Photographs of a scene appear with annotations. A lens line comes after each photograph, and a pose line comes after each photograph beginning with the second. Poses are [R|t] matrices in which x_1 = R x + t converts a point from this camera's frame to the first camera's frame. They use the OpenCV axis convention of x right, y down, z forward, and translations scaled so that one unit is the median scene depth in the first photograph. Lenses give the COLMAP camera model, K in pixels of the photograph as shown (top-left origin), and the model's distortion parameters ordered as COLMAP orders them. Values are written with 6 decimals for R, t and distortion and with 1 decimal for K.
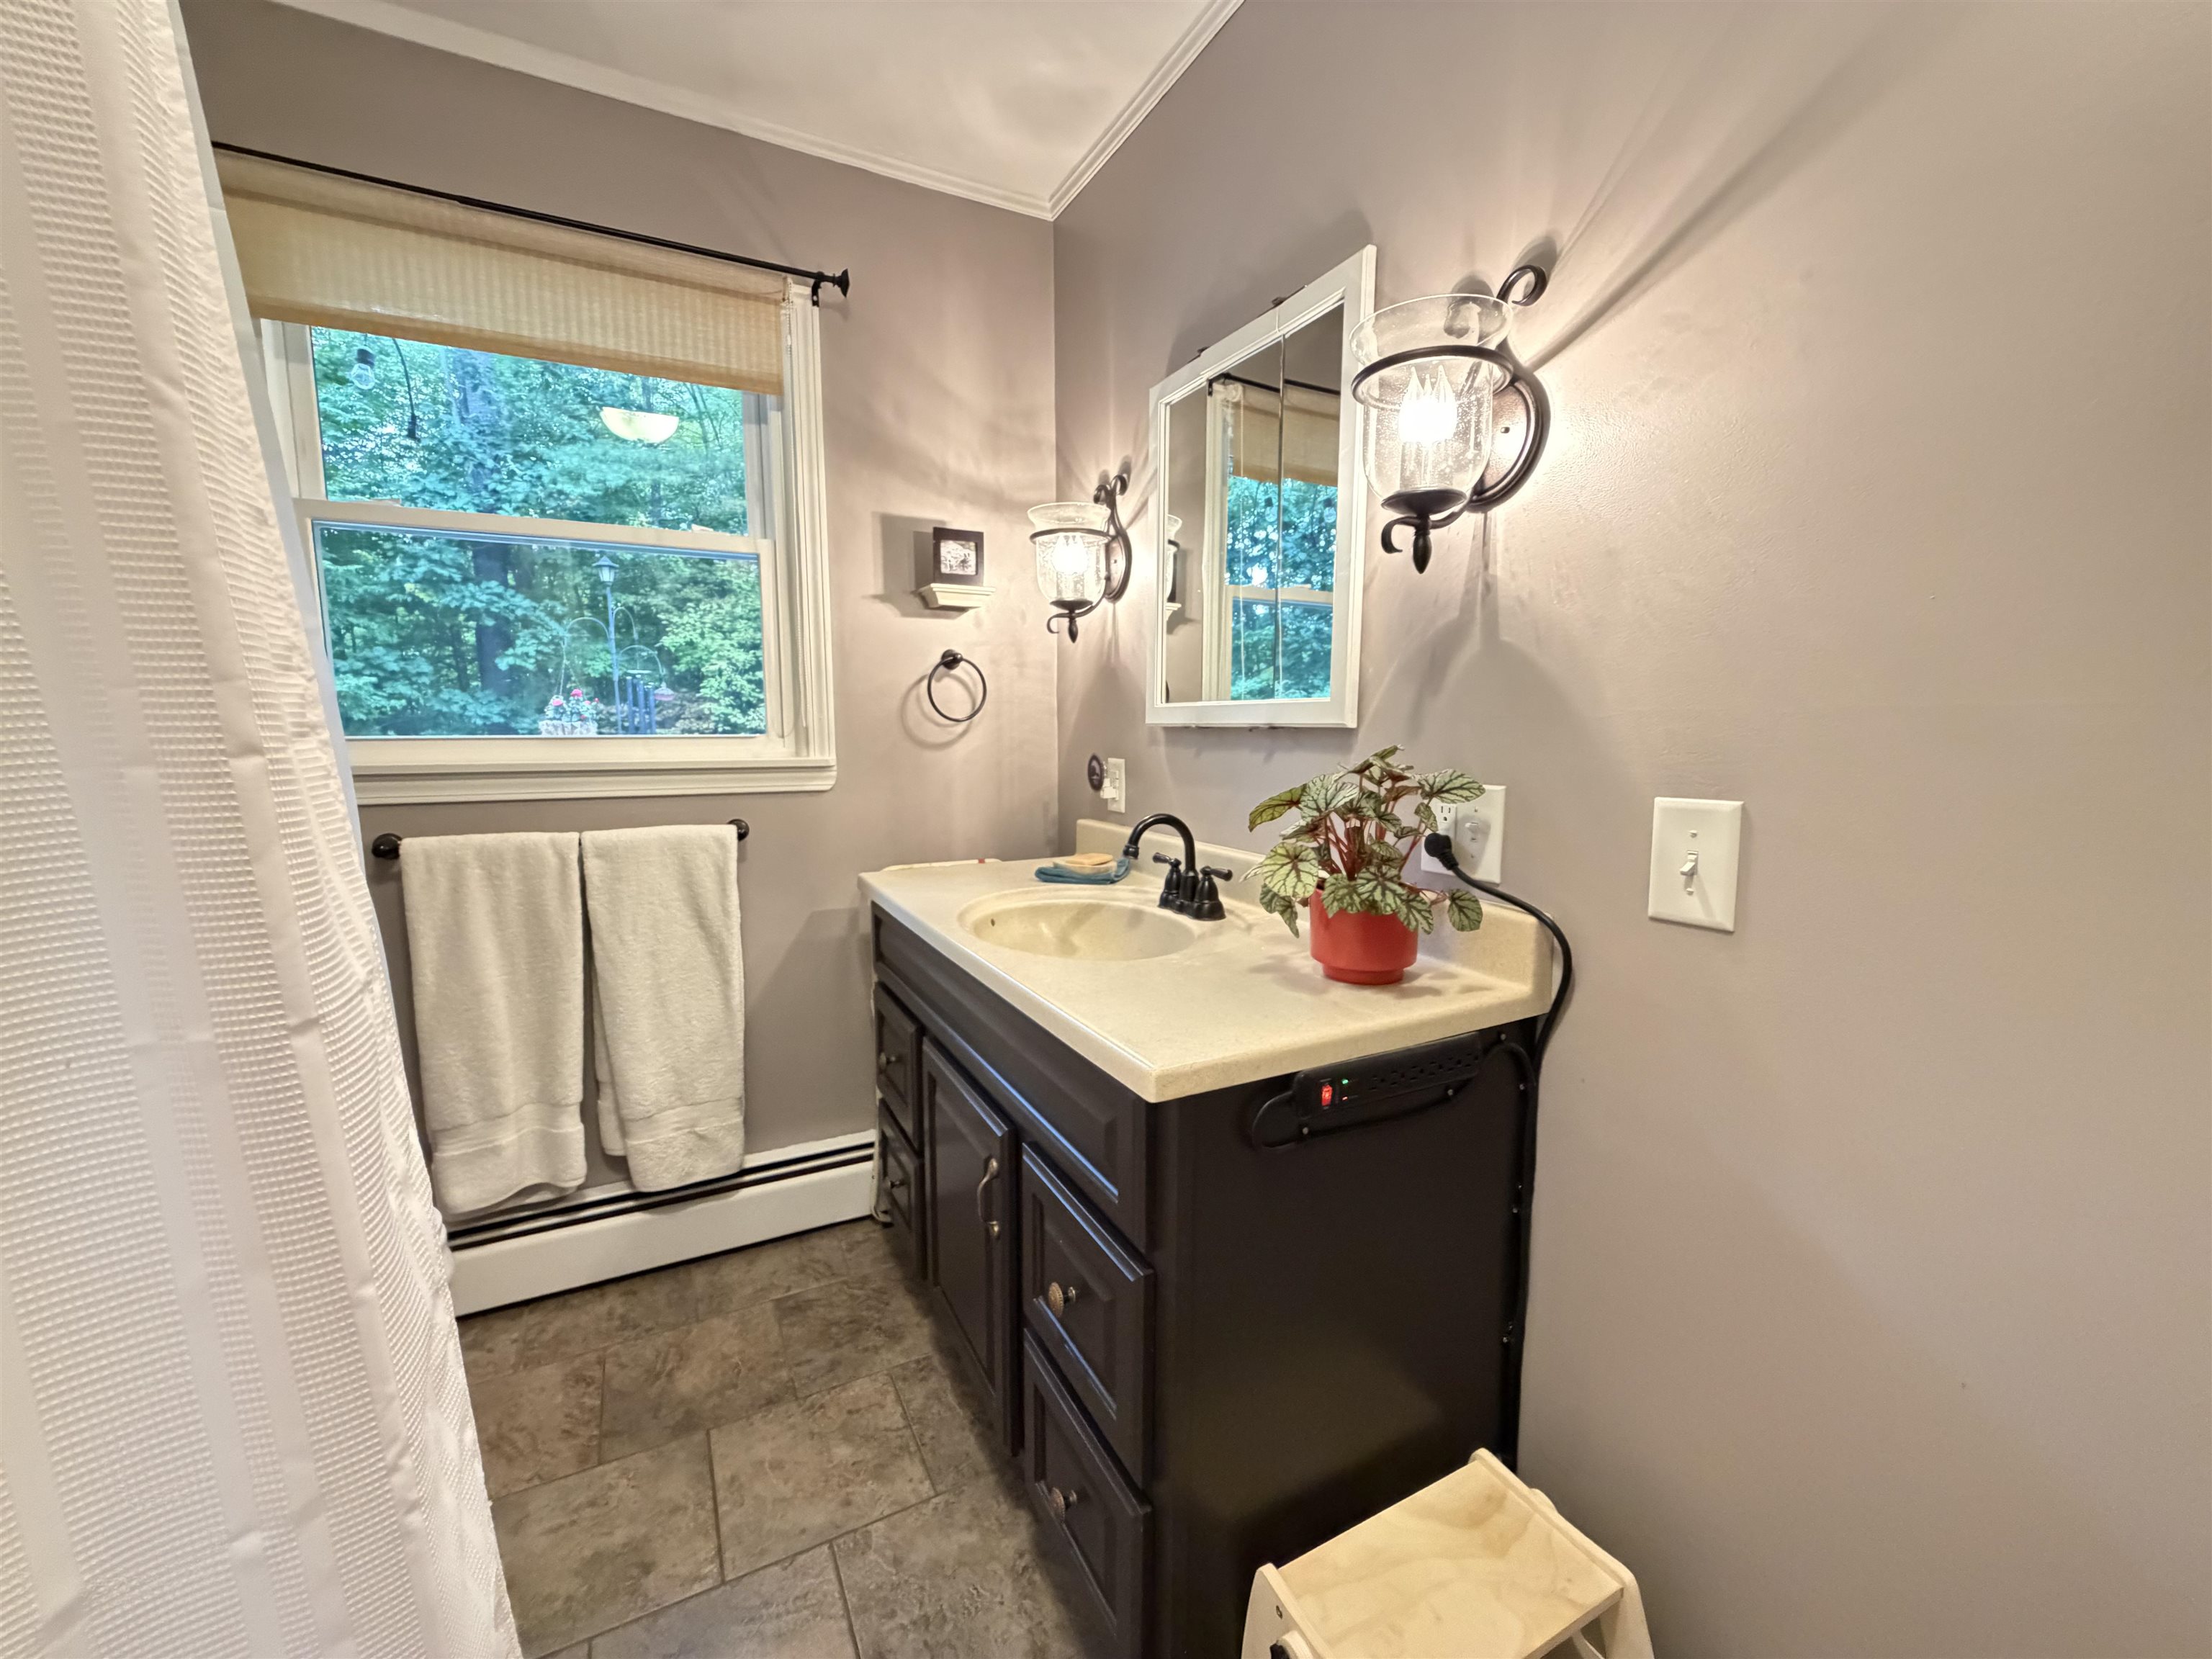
lens RADIAL K [[878.9, 0, 1096.1], [0, 878.9, 839.1], [0, 0, 1]] dist [-0.002161, 0.000632]
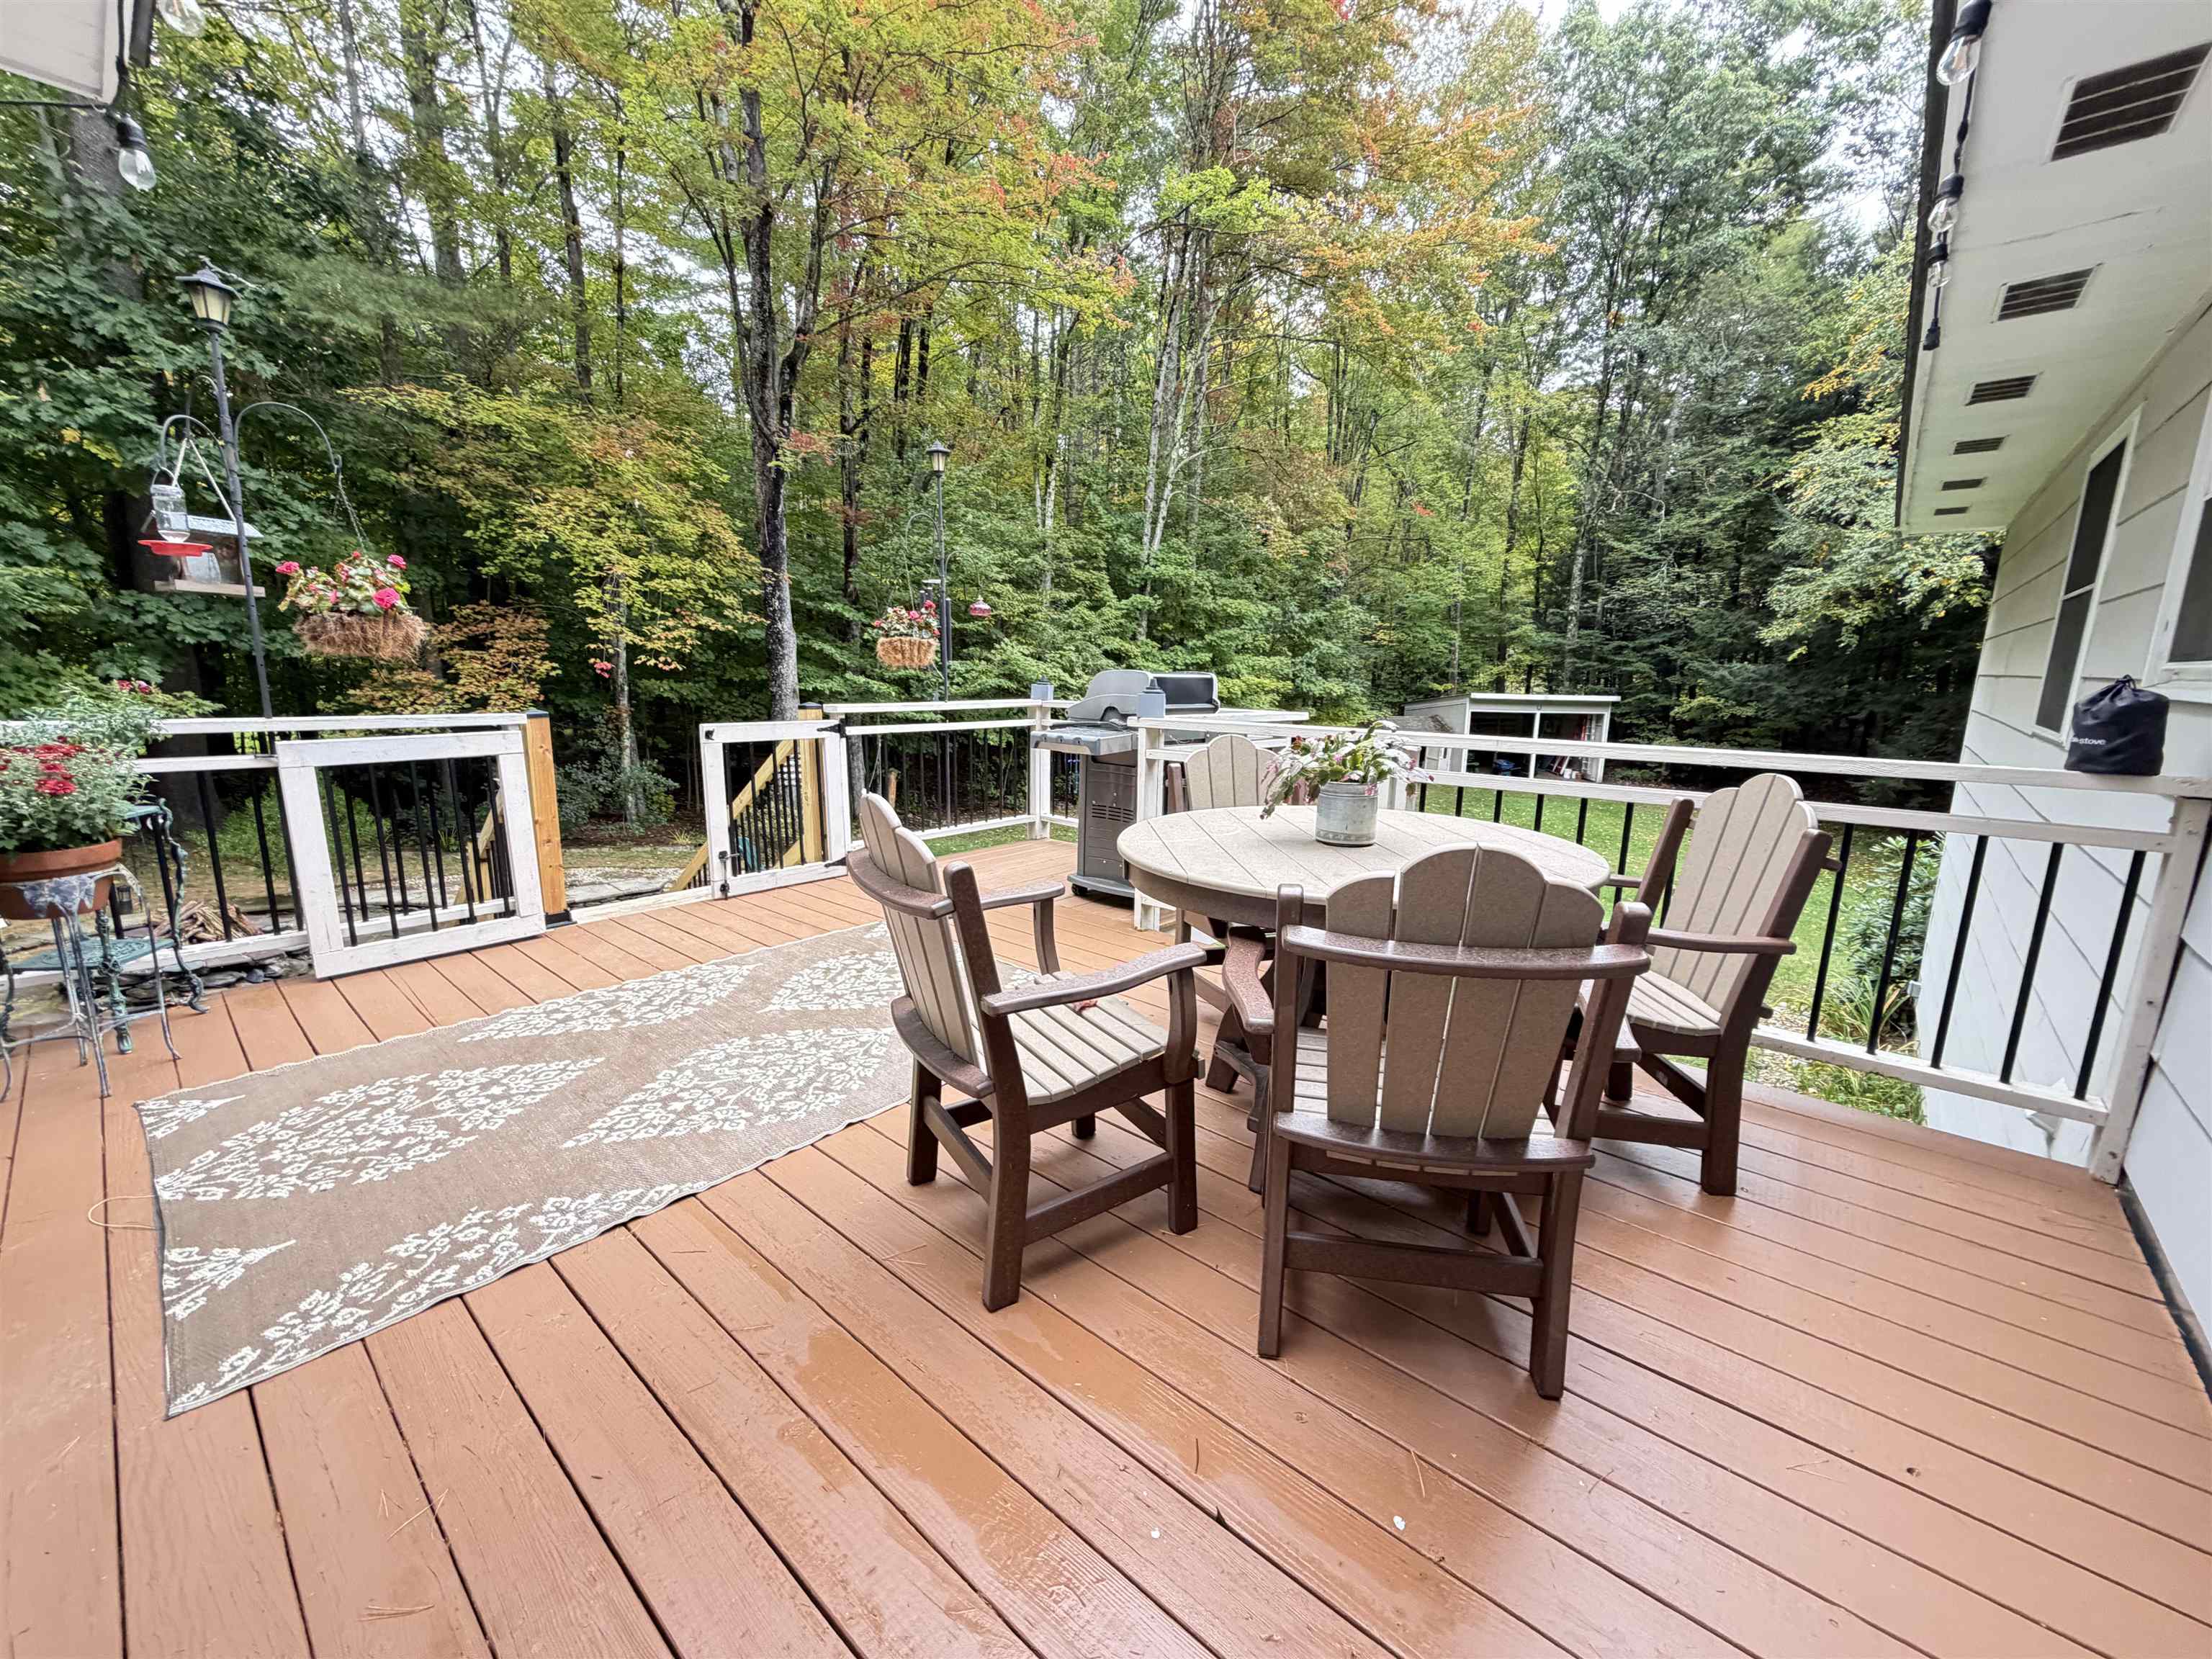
lens RADIAL K [[878.9, 0, 1097.8], [0, 878.9, 831.5], [0, 0, 1]] dist [-0.002161, 0.000632]
pose [[0.929135, -0.066213, 0.363763, -0.298140], [0.042807, 0.996483, 0.072042, 0.002741], [-0.367254, -0.051365, 0.928701, 0.060846]]
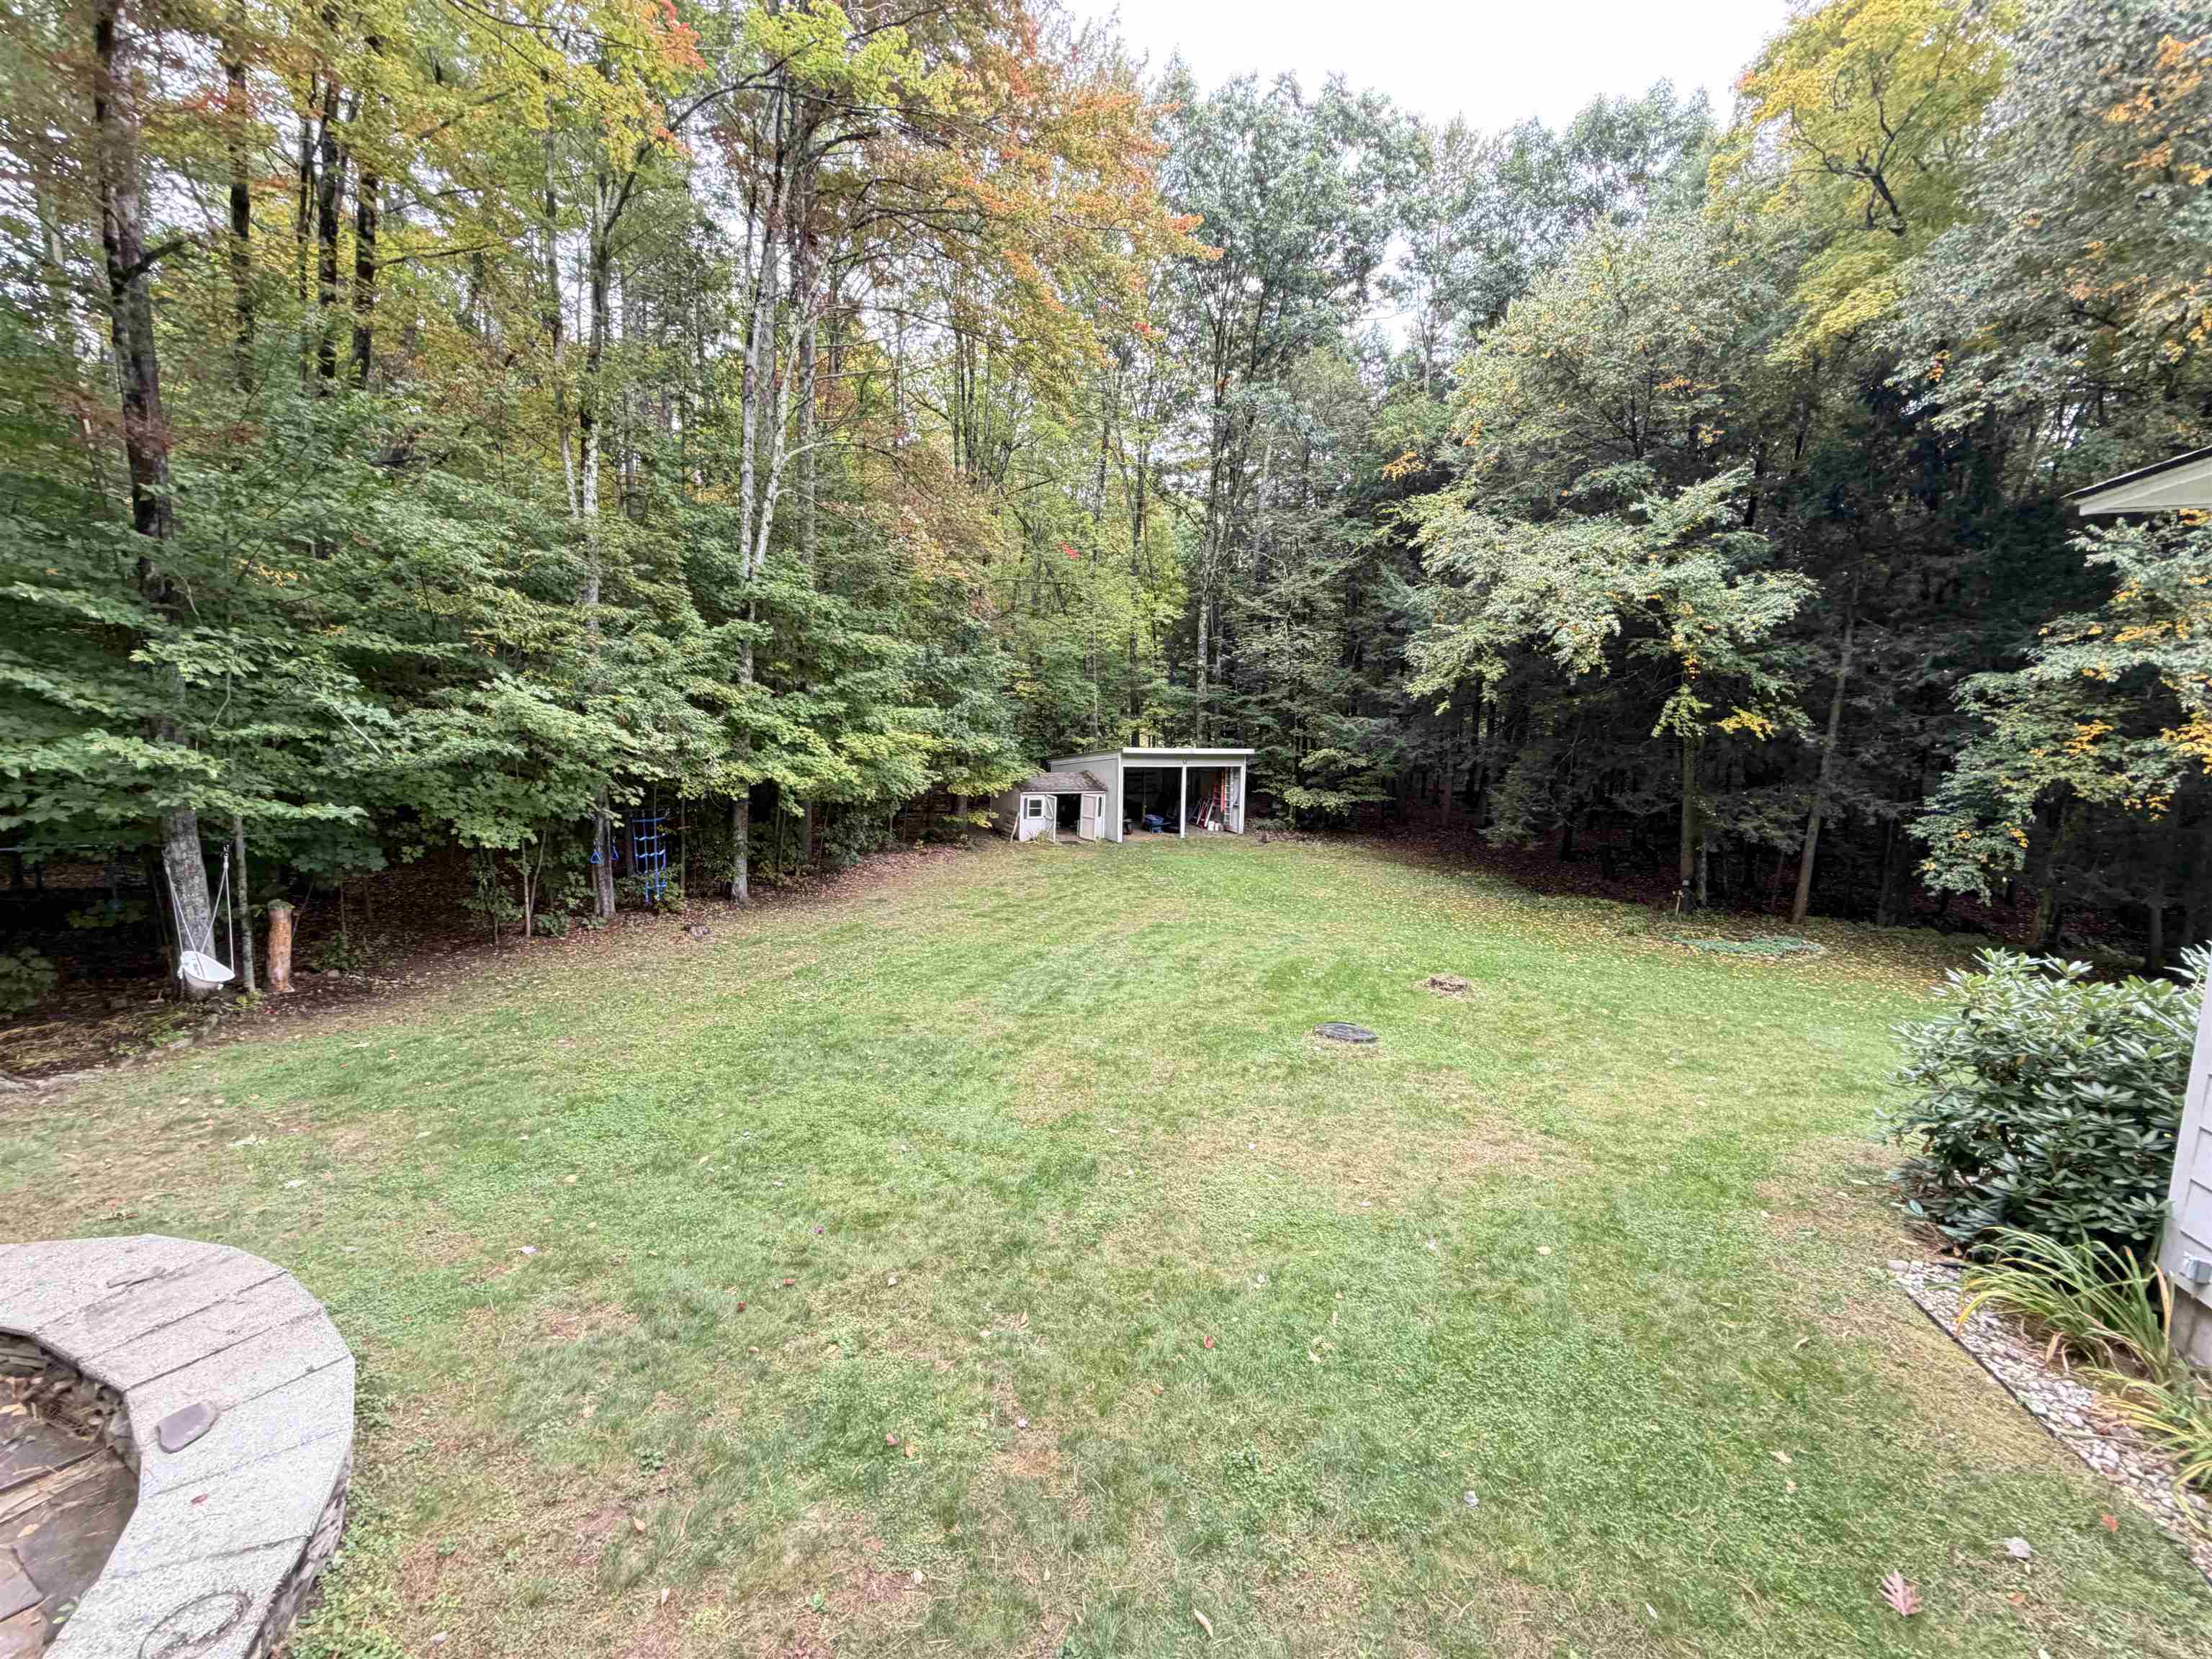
lens RADIAL K [[878.9, 0, 1097.9], [0, 878.9, 832.1], [0, 0, 1]] dist [-0.002161, 0.000632]
pose [[0.693228, -0.087813, 0.715349, -0.149557], [0.083226, 0.995663, 0.041570, -0.037973], [-0.715897, 0.030718, 0.697530, 0.387909]]
